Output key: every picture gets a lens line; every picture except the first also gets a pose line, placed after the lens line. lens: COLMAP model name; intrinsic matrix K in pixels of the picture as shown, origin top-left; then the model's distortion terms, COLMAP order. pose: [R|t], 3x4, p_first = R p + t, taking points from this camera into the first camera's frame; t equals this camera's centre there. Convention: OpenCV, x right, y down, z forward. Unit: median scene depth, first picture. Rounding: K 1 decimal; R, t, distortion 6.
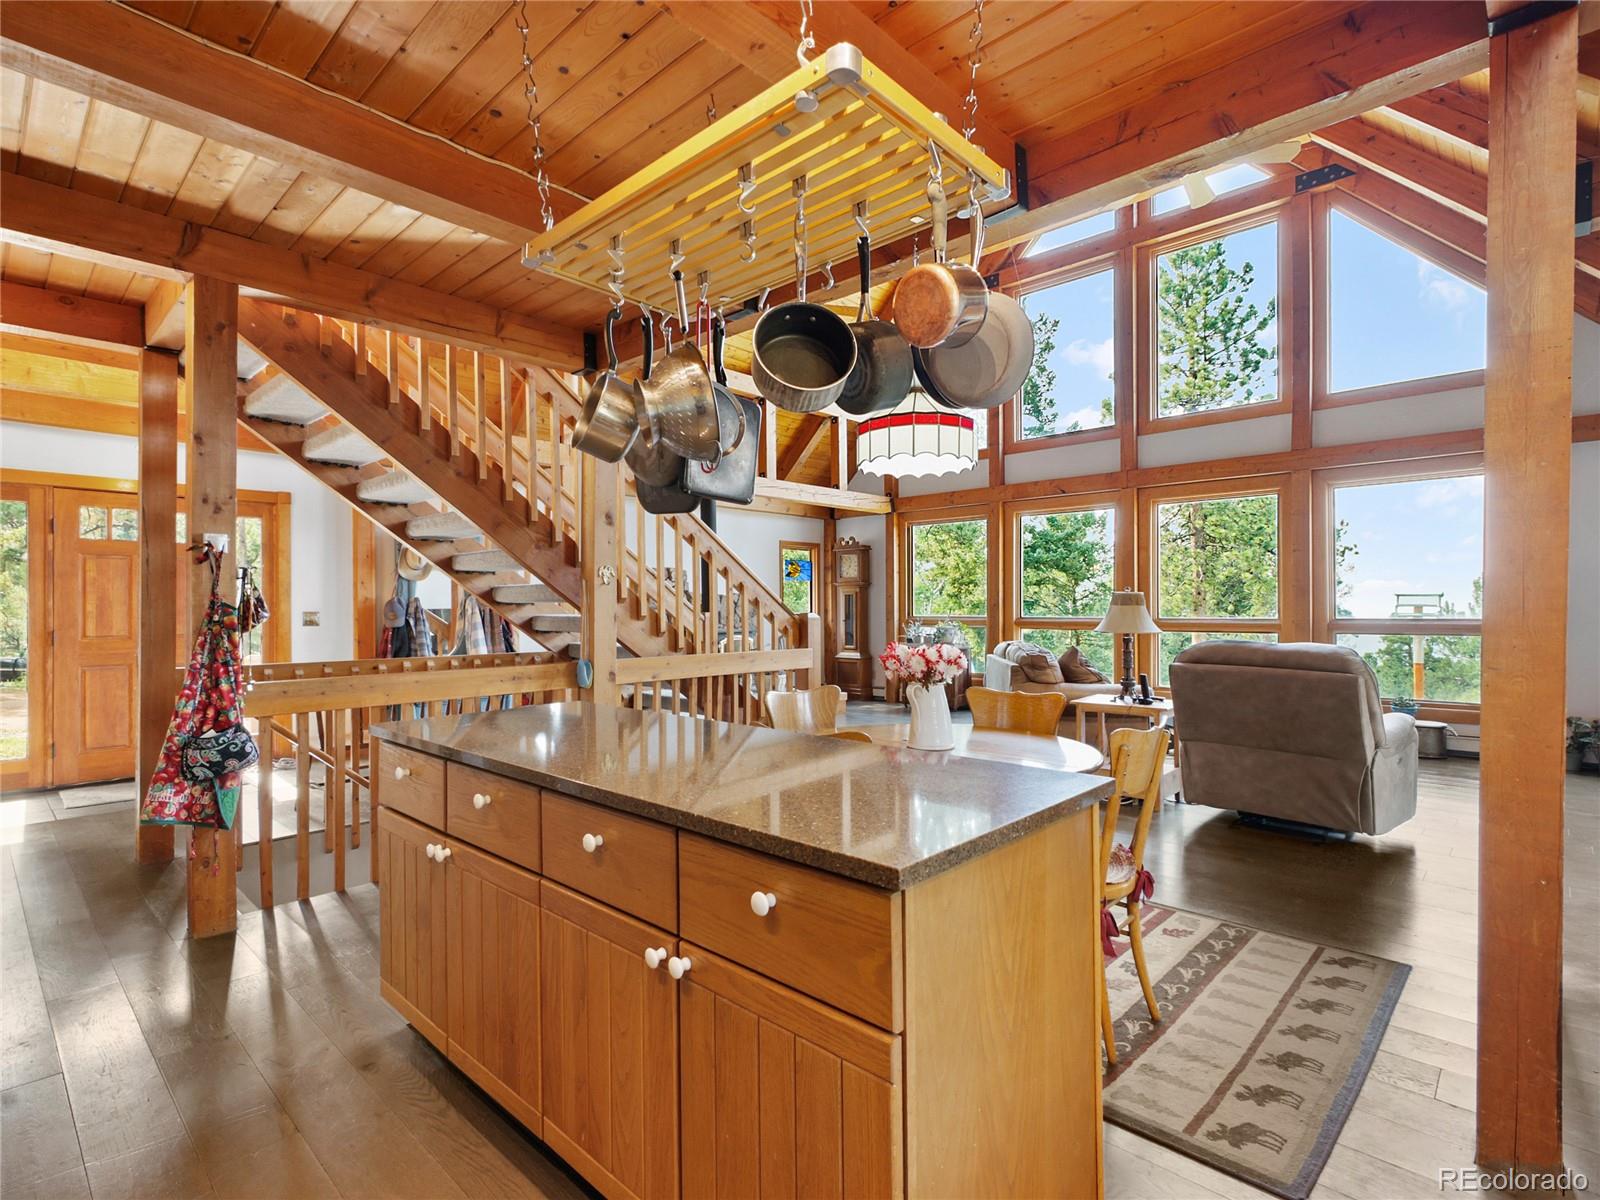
lens RADIAL K [[788.0, 0, 794.5], [0, 788.0, 598.1], [0, 0, 1]] dist [0.007641, -0.000910]
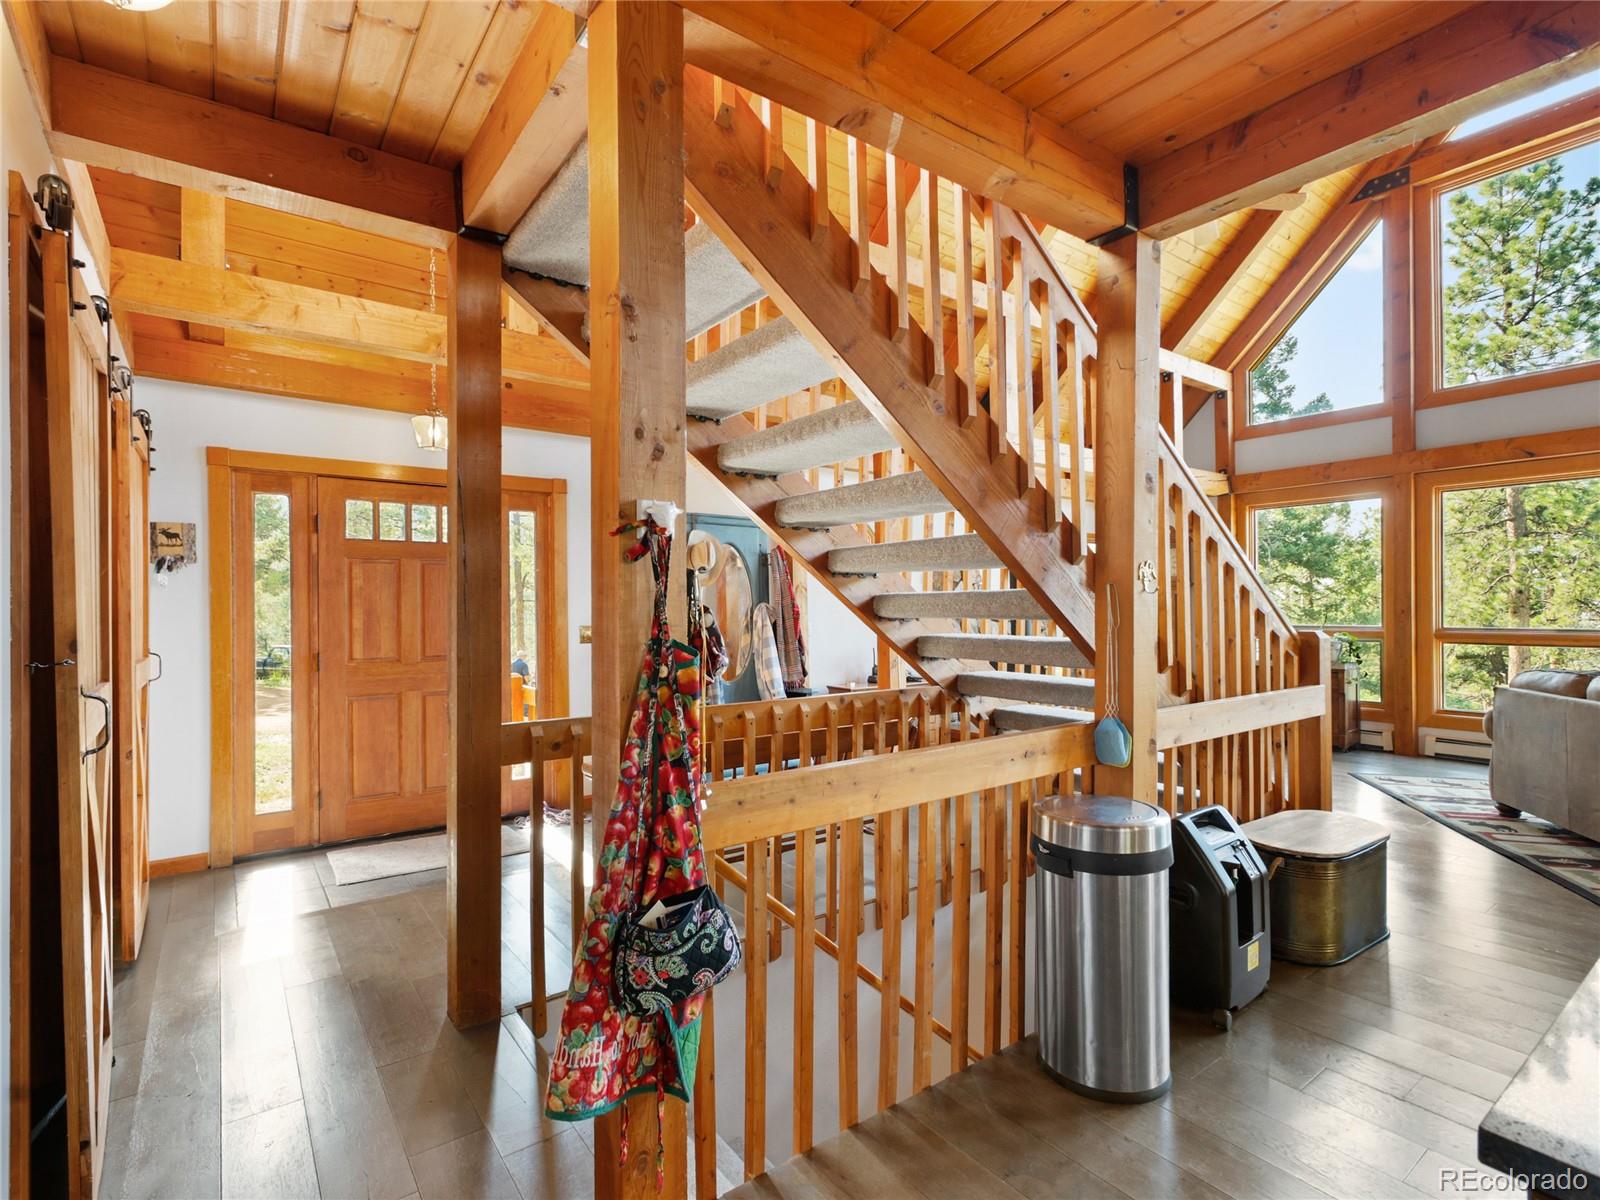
lens RADIAL K [[772.4, 0, 800.0], [0, 772.4, 600.0], [0, 0, 1]] dist [0.004047, -0.000296]
pose [[0.985783, -0.005738, -0.167927, -0.377846], [0.006064, 0.999981, 0.001424, -0.013043], [0.167915, -0.002422, 0.985798, 0.361752]]
